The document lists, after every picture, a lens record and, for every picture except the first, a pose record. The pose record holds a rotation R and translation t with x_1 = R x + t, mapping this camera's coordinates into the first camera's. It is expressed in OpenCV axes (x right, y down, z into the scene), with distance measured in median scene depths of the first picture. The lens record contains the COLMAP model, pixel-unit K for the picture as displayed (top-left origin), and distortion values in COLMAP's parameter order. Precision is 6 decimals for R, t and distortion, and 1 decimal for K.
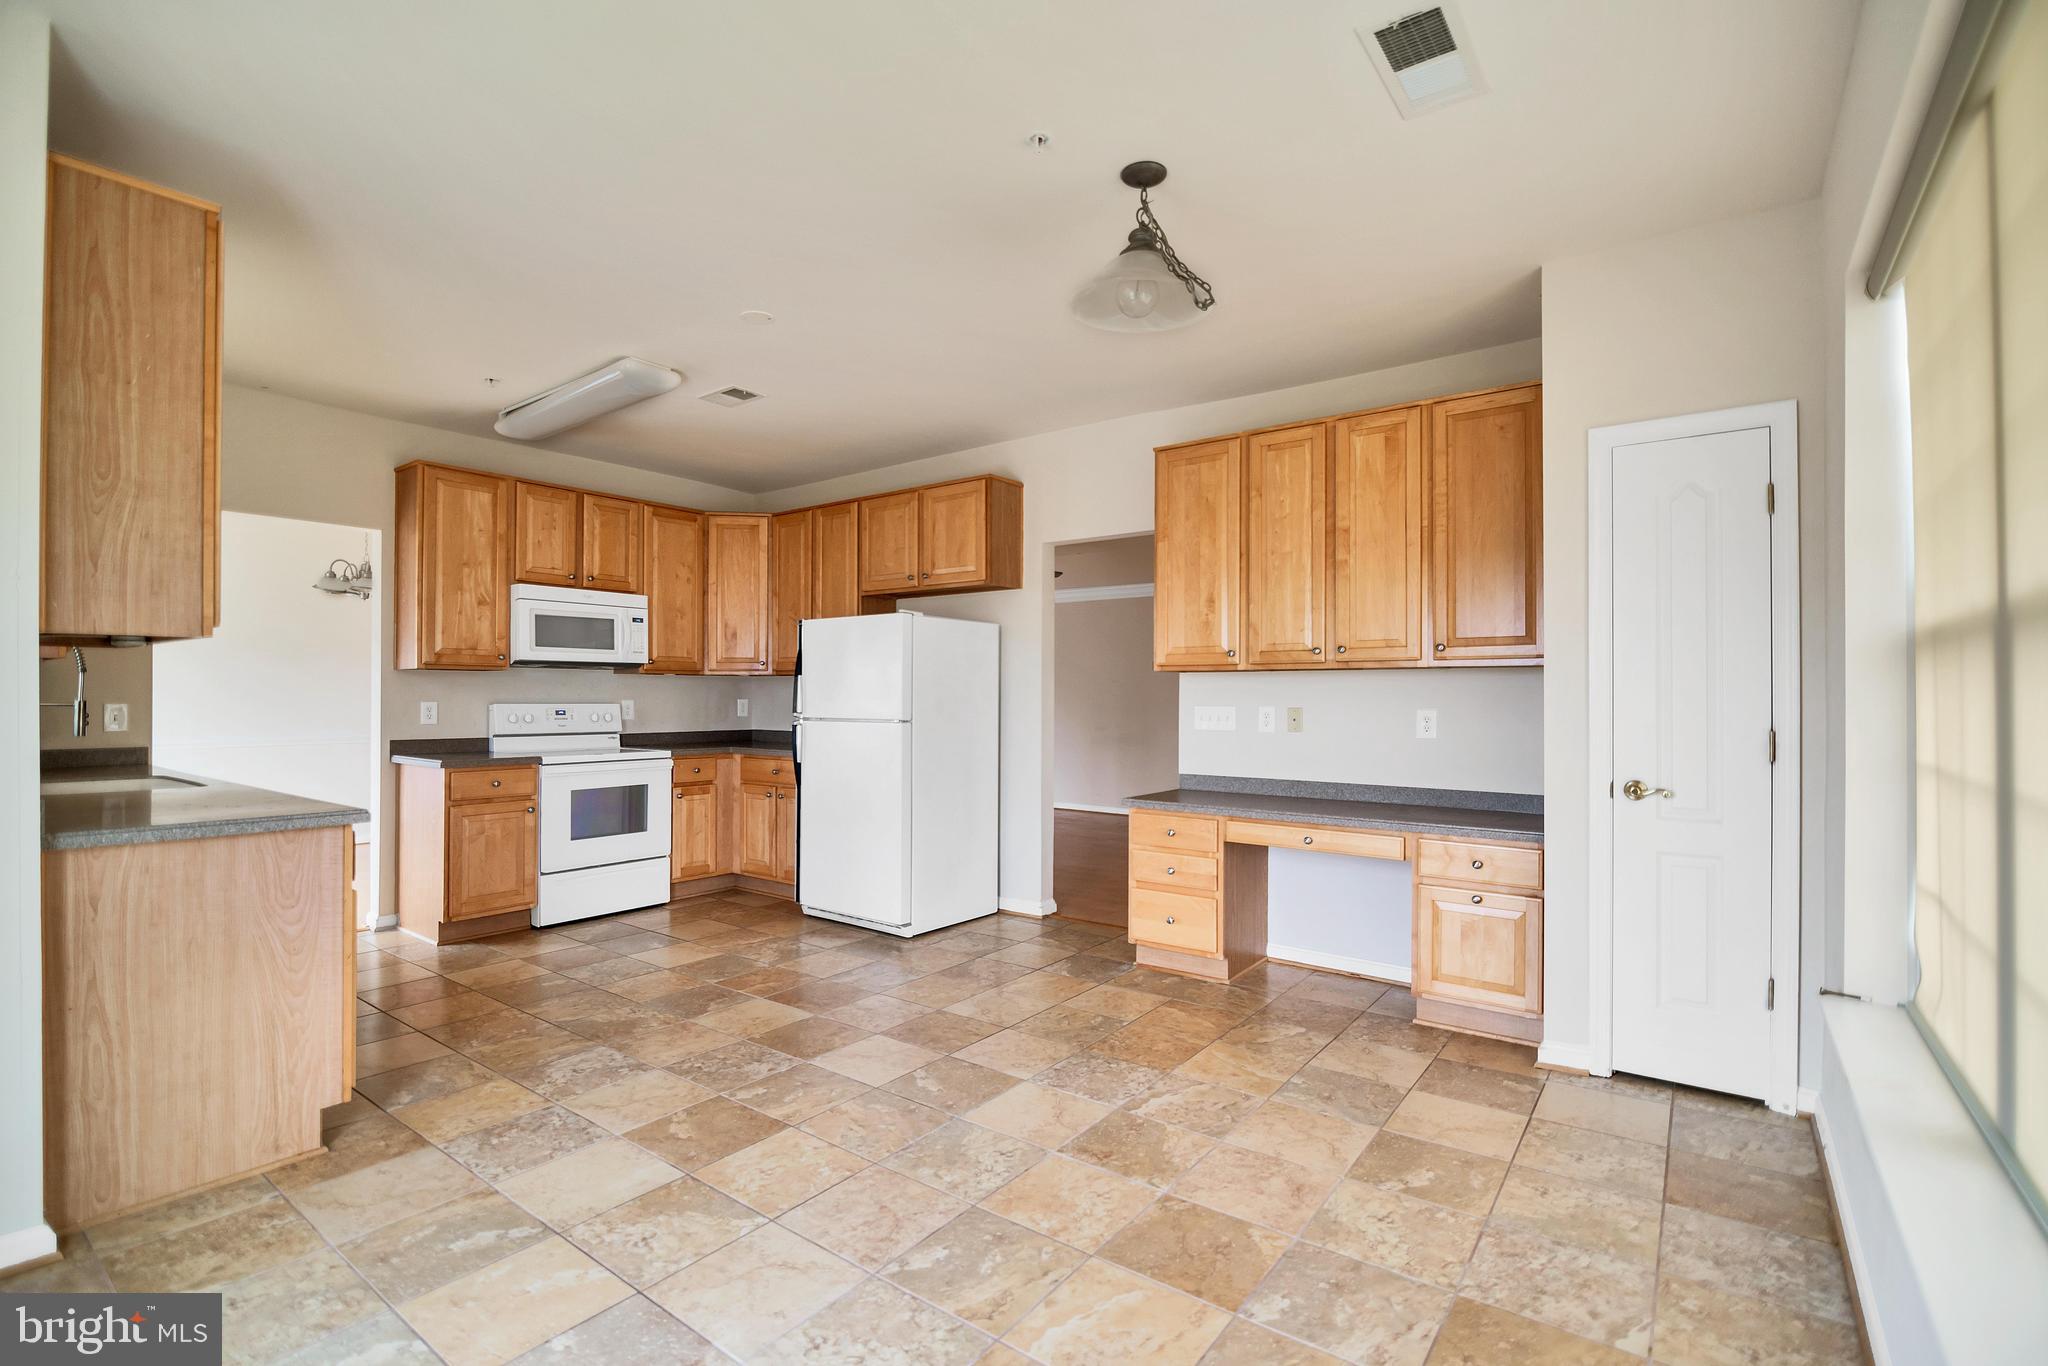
lens RADIAL K [[919.8, 0, 1012.5], [0, 919.8, 690.0], [0, 0, 1]] dist [-0.011222, -0.001885]
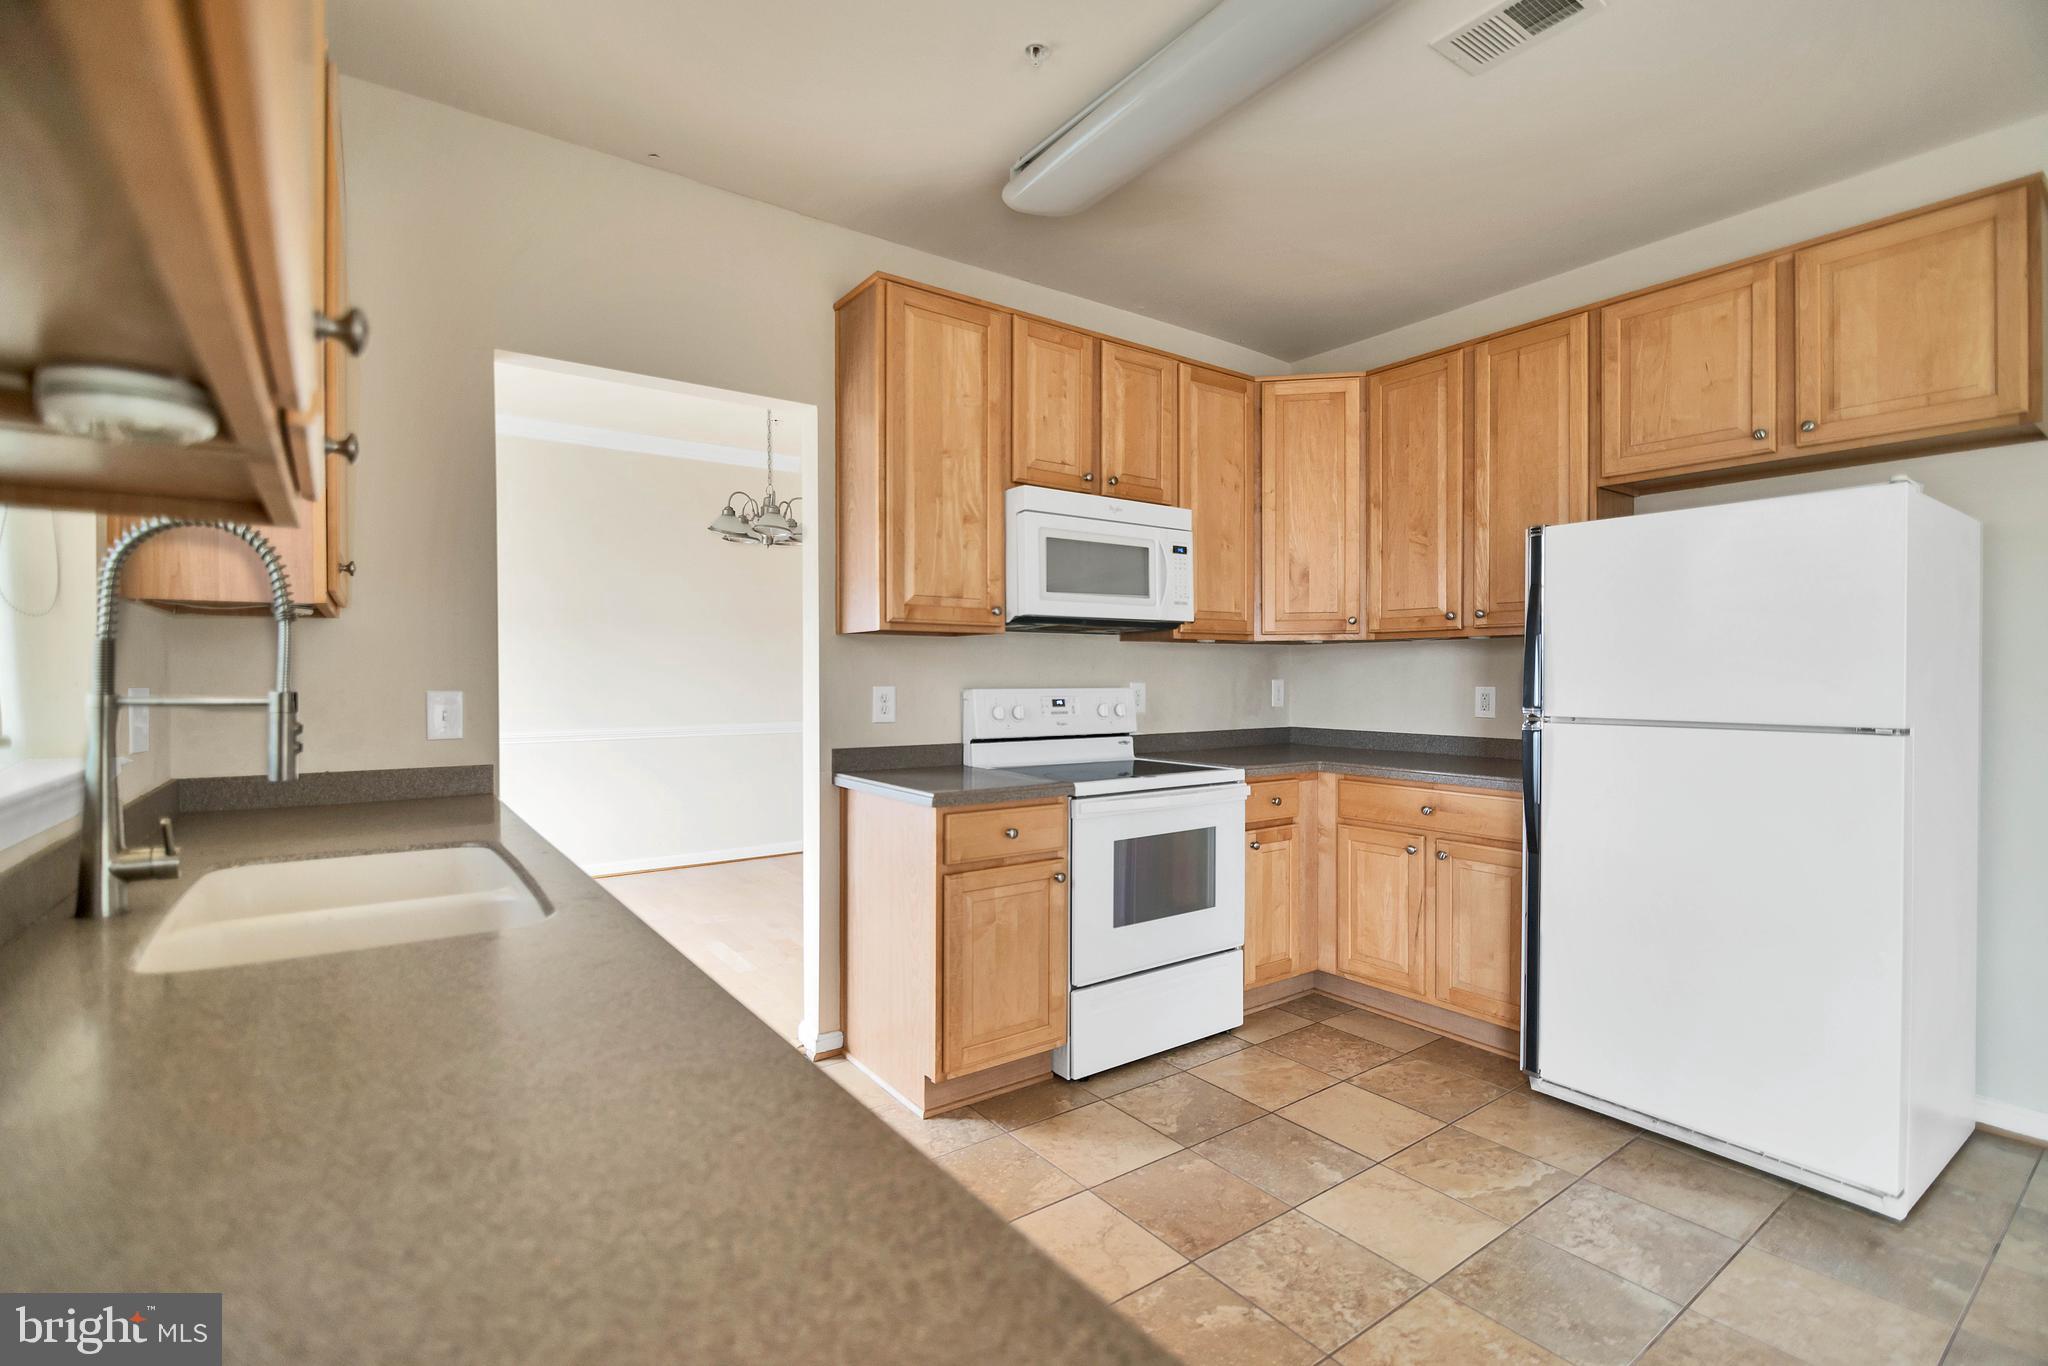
lens RADIAL K [[919.8, 0, 1020.7], [0, 919.8, 682.4], [0, 0, 1]] dist [-0.011222, -0.001885]
pose [[0.955783, -0.001164, -0.294070, -0.357780], [0.005613, 0.999882, 0.014286, 0.001878], [0.294018, -0.015305, 0.955677, 0.424067]]
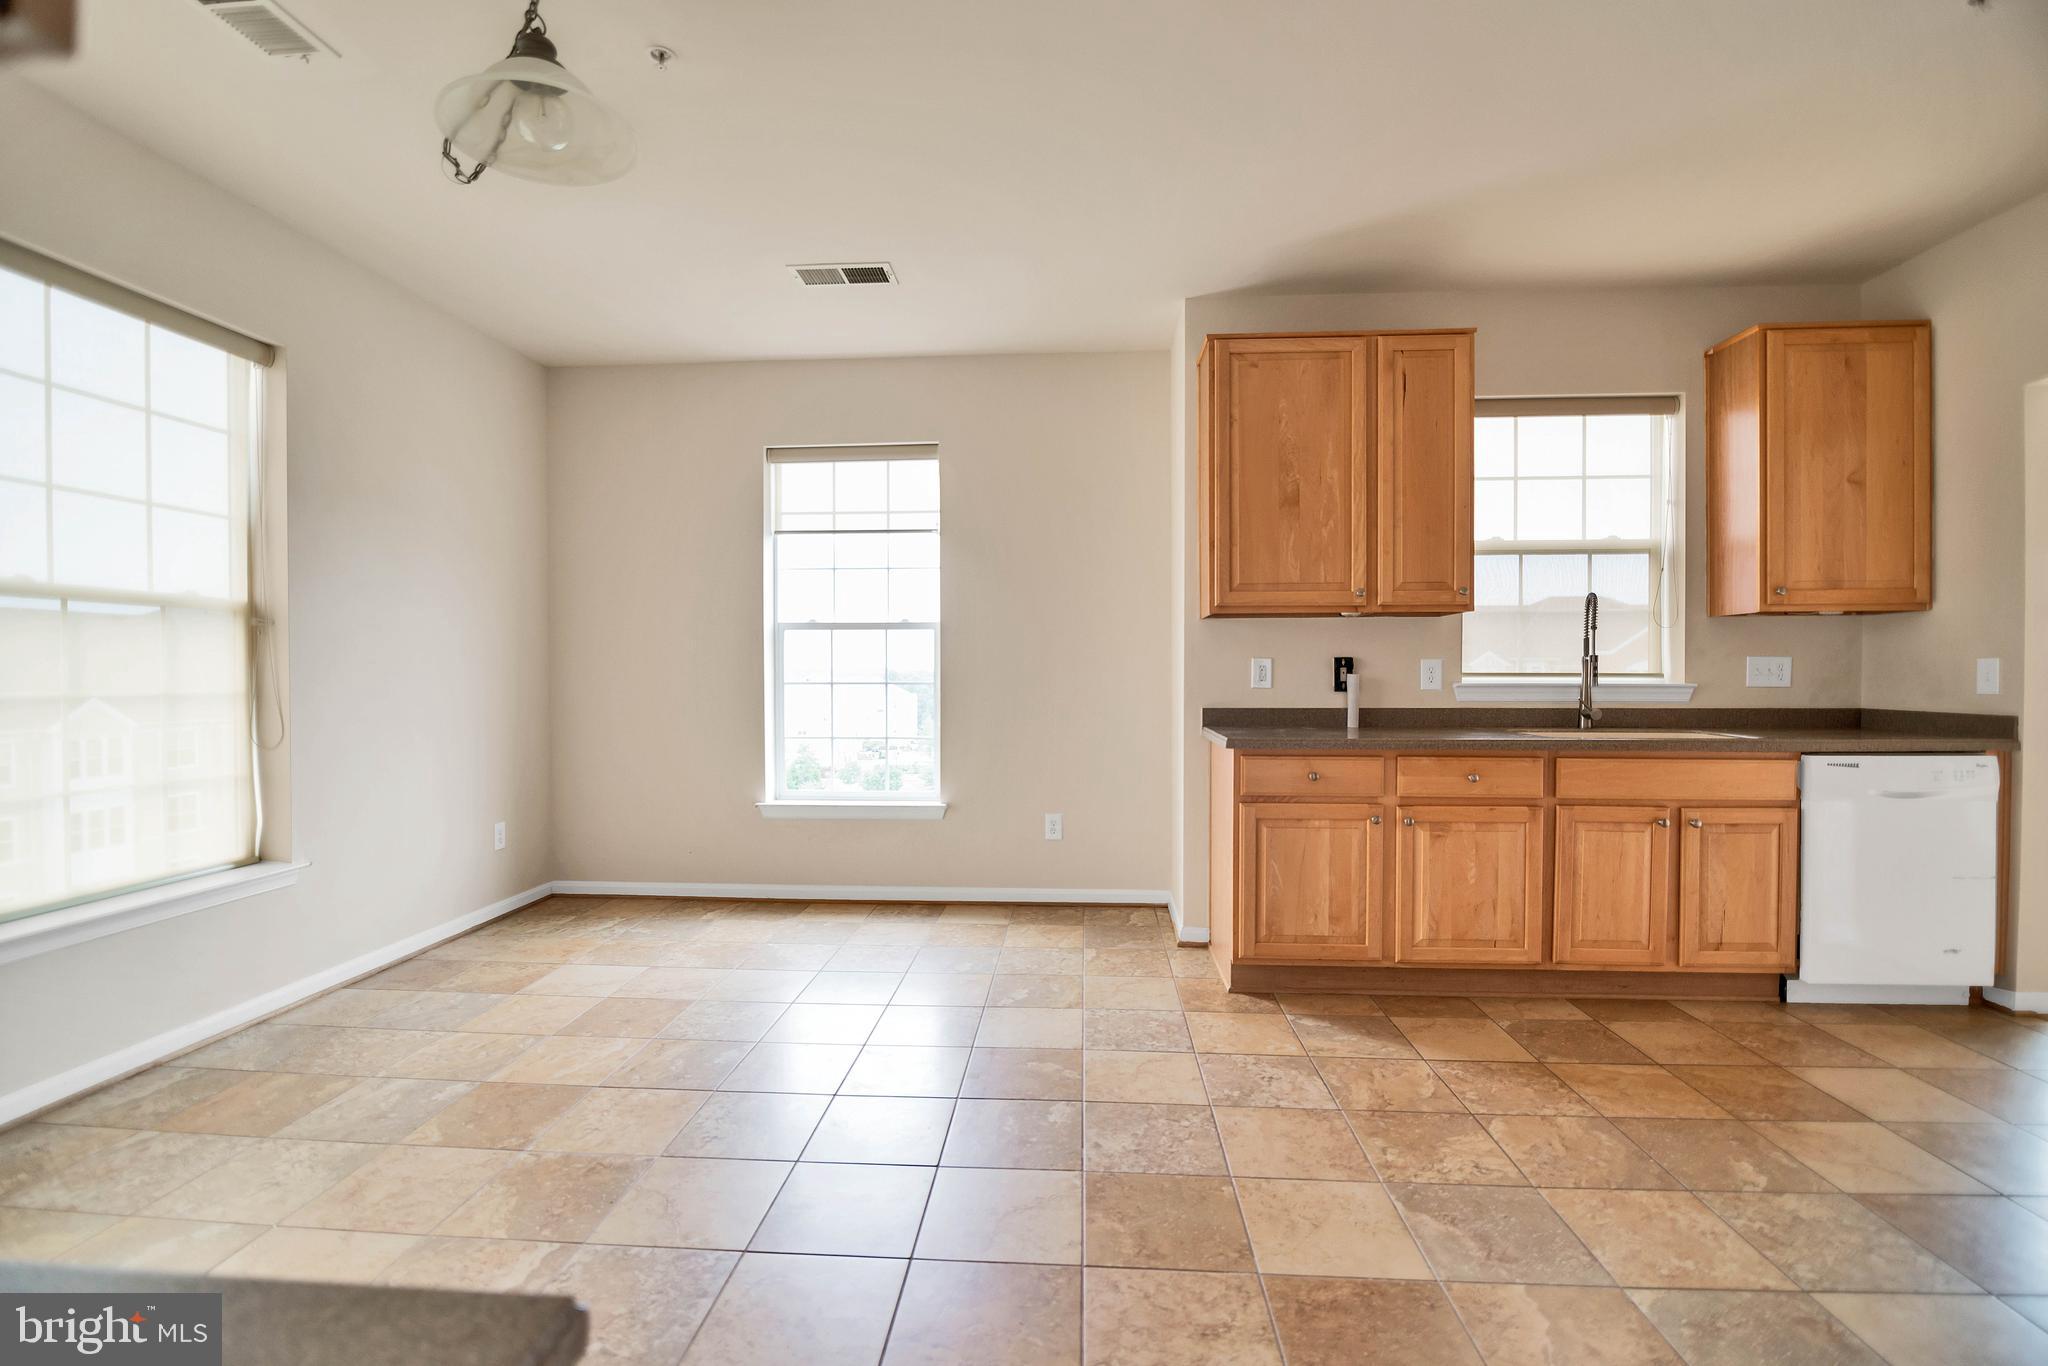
lens RADIAL K [[919.8, 0, 1026.0], [0, 919.8, 685.1], [0, 0, 1]] dist [-0.011222, -0.001885]
pose [[-0.834392, 0.008541, -0.551106, 0.111468], [0.004503, 0.999952, 0.008681, 0.021485], [0.551153, 0.004762, -0.834390, 0.933693]]
